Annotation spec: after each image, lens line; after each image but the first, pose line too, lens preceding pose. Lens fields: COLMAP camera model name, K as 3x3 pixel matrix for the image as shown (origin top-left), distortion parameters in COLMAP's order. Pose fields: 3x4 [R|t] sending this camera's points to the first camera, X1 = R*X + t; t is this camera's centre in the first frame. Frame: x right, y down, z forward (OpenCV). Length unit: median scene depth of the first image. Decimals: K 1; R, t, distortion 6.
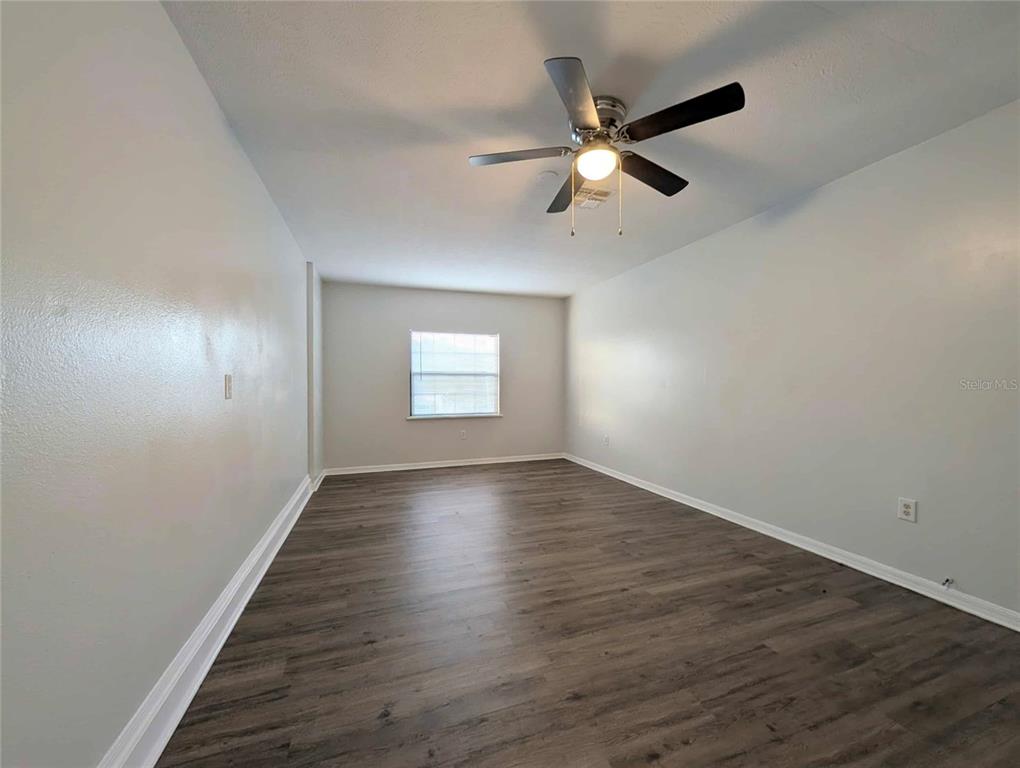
lens RADIAL K [[391.6, 0, 512.1], [0, 391.6, 383.7], [0, 0, 1]] dist [-0.001389, 0.000268]
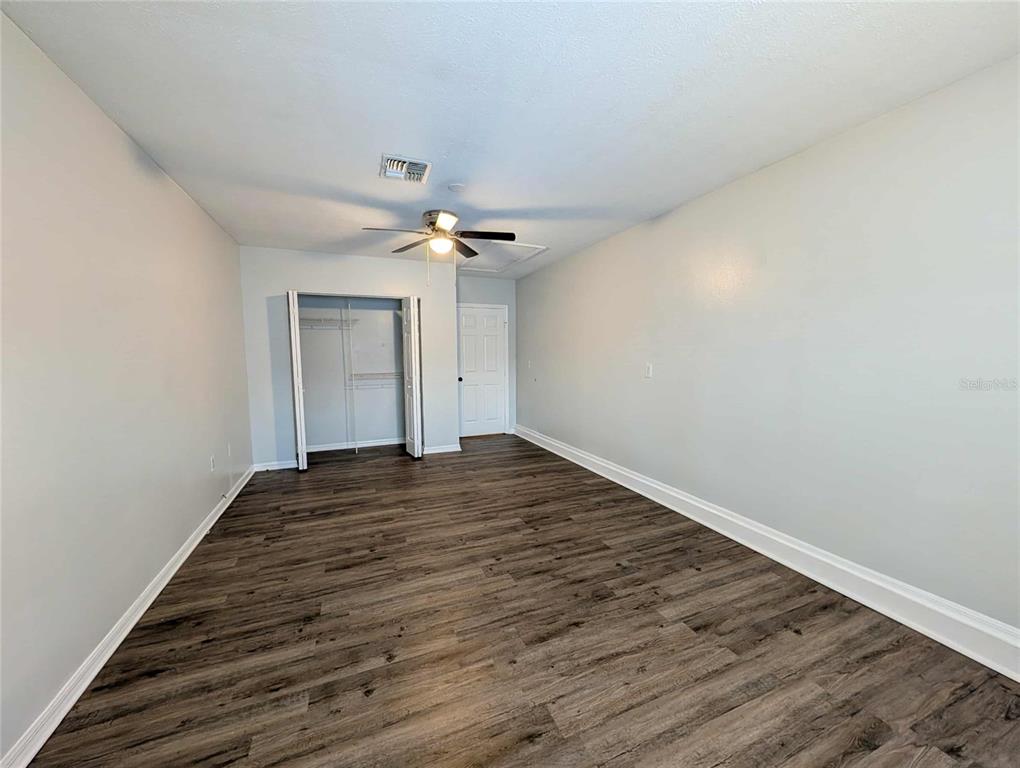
lens RADIAL K [[391.6, 0, 511.7], [0, 391.6, 386.6], [0, 0, 1]] dist [-0.001389, 0.000268]
pose [[-0.998642, 0.010517, -0.051024, 0.000649], [0.006290, 0.996586, 0.082316, -0.059544], [0.051715, 0.081884, -0.995299, 2.232698]]
